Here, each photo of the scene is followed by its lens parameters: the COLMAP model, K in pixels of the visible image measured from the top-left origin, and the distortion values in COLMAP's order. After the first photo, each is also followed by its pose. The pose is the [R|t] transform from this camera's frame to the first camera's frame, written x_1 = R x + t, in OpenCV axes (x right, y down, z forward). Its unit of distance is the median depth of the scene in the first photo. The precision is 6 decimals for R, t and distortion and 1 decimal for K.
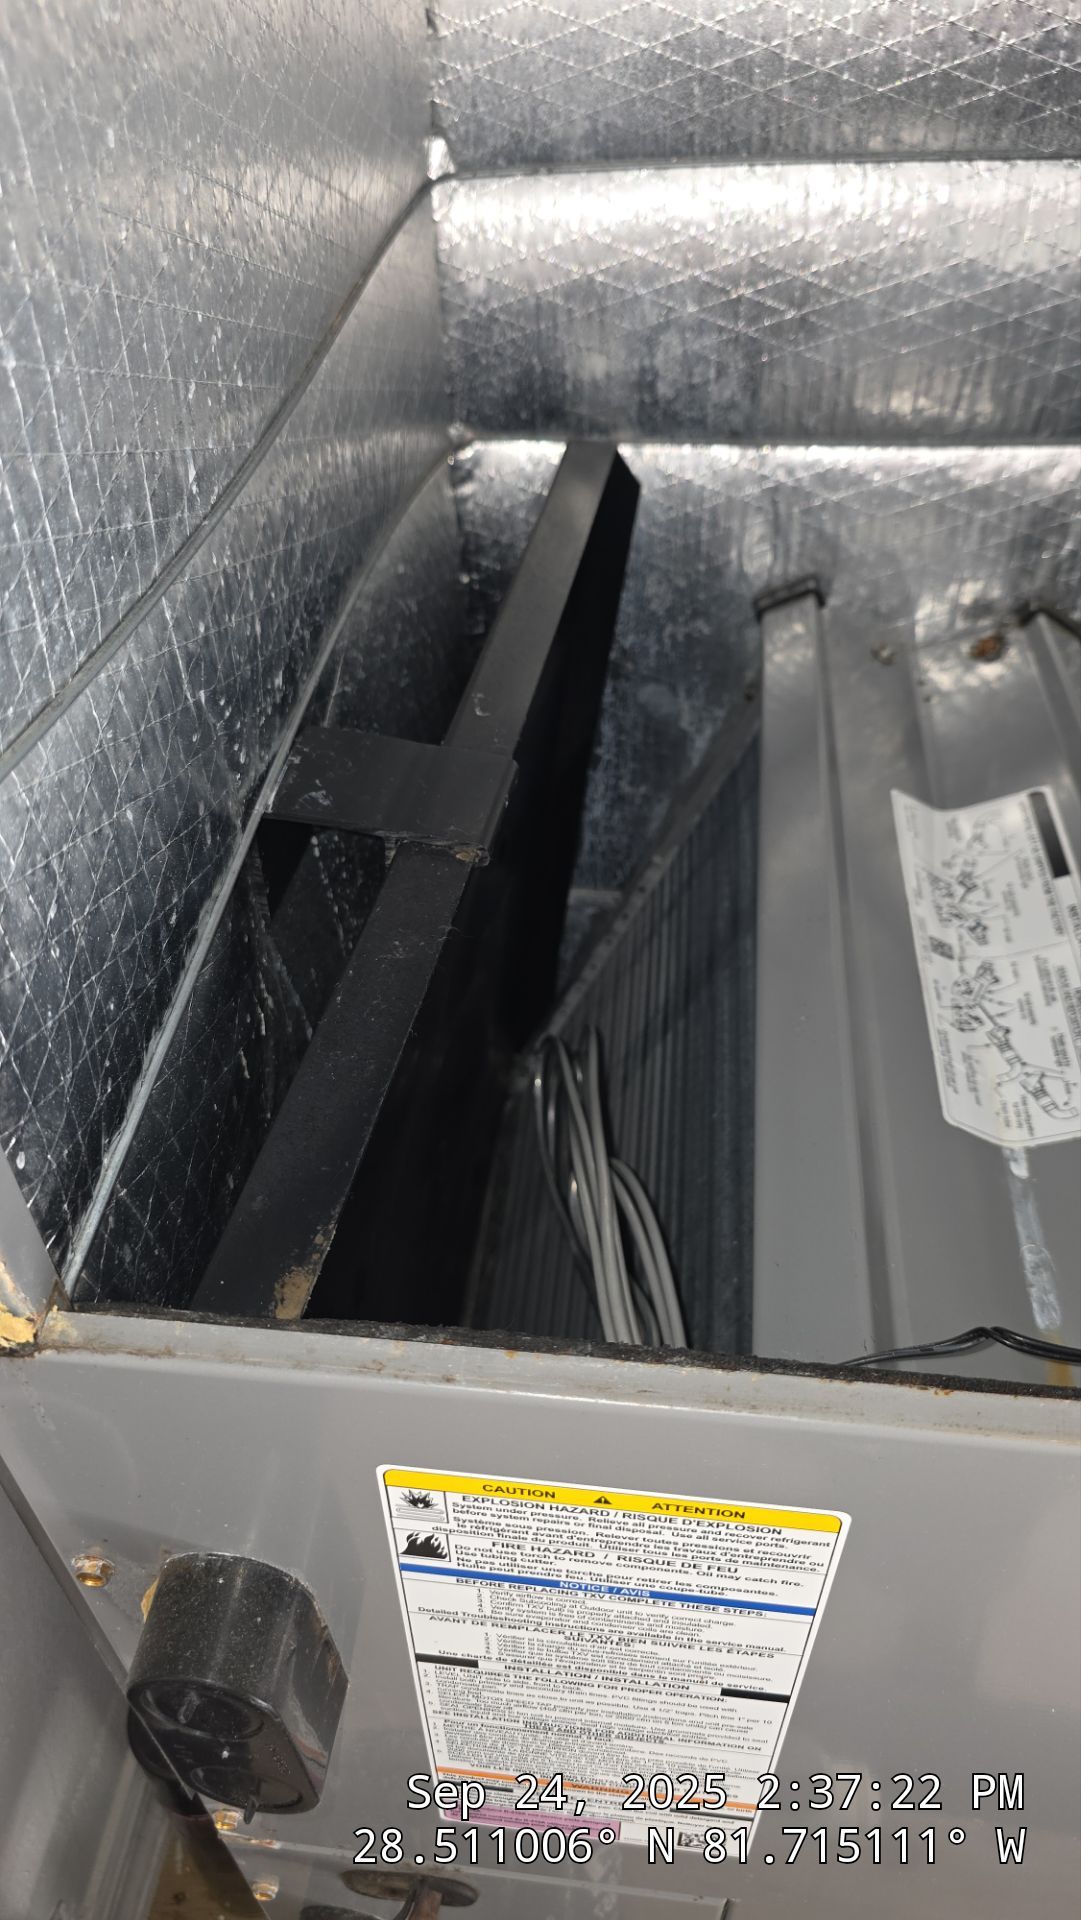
lens RADIAL K [[1329.0, 0, 301.5], [0, 1329.0, 1004.0], [0, 0, 1]] dist [0.032389, -0.026131]
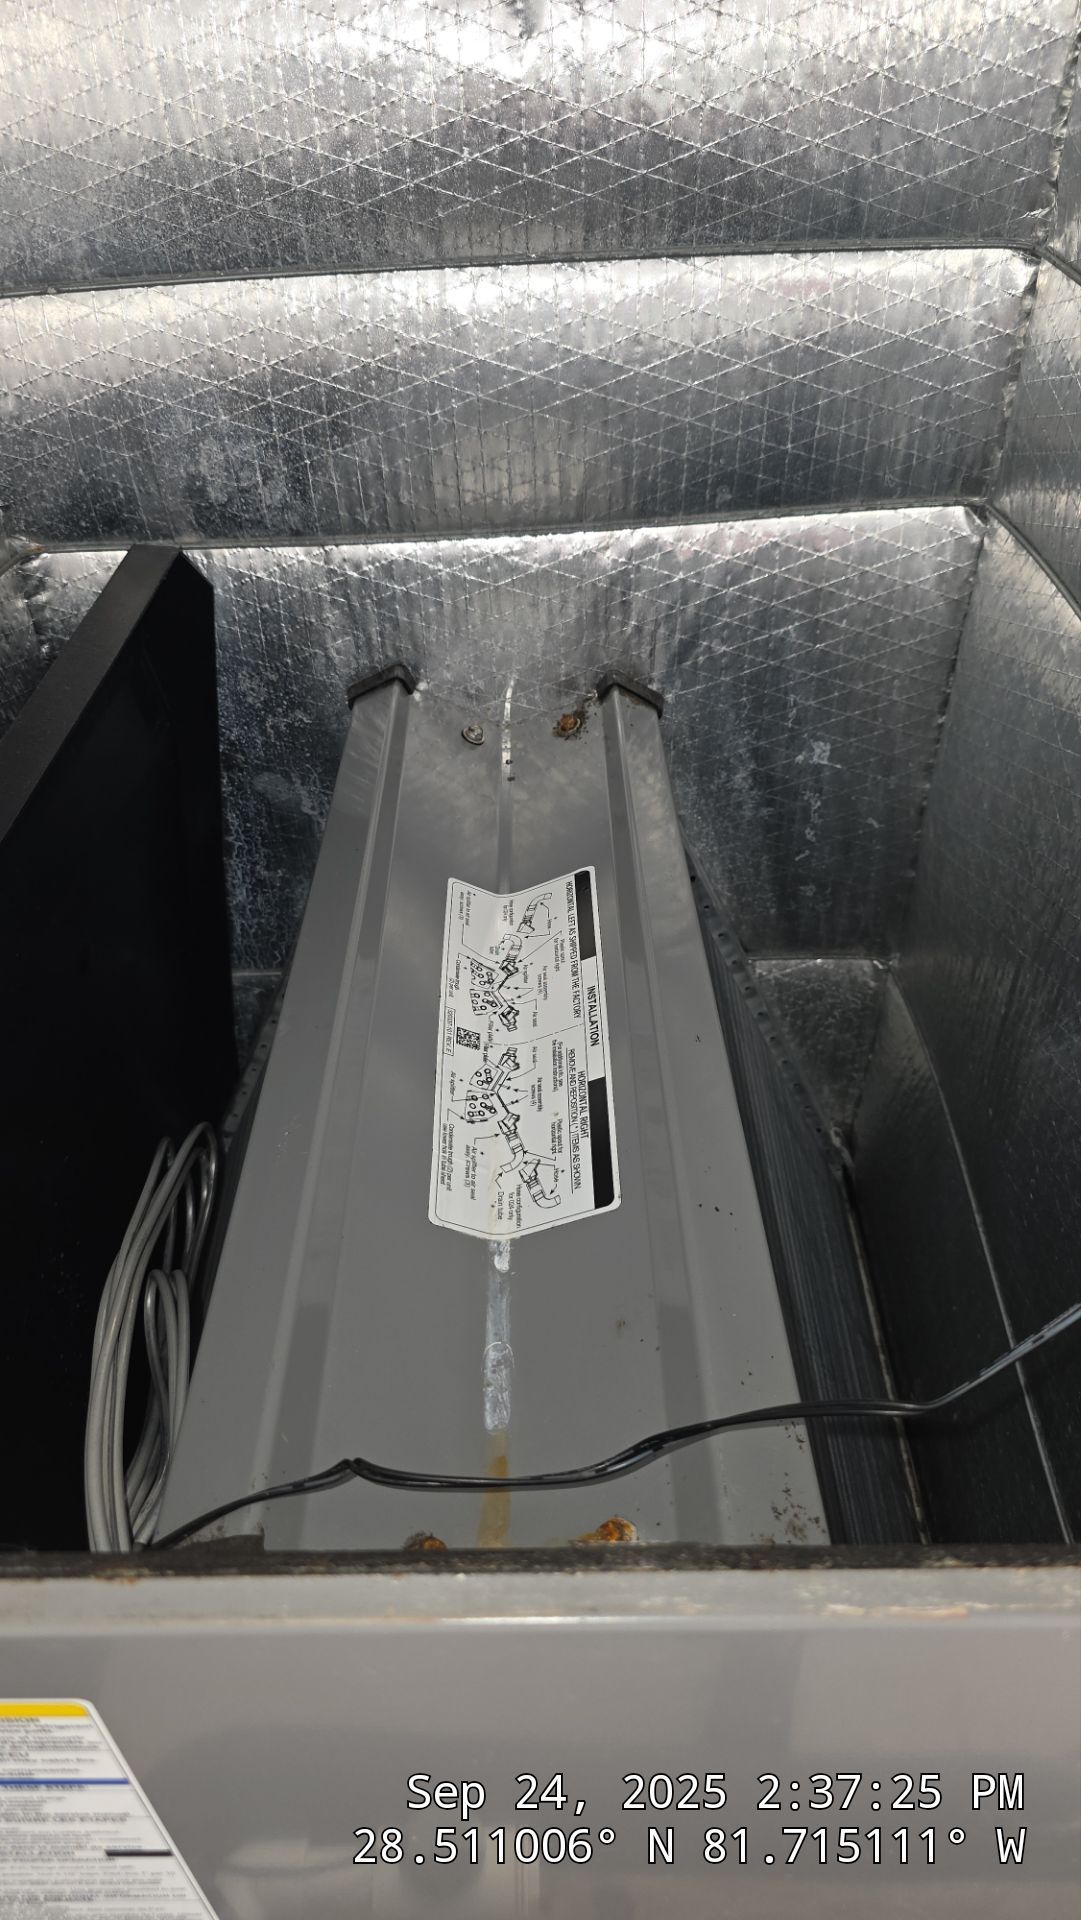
lens RADIAL K [[1329.0, 0, 531.5], [0, 1329.0, 960.7], [0, 0, 1]] dist [0.032389, -0.026131]
pose [[0.994002, -0.079914, 0.074657, 0.417289], [0.080529, 0.996738, -0.005266, -0.084538], [-0.073993, 0.011246, 0.997195, -0.023995]]
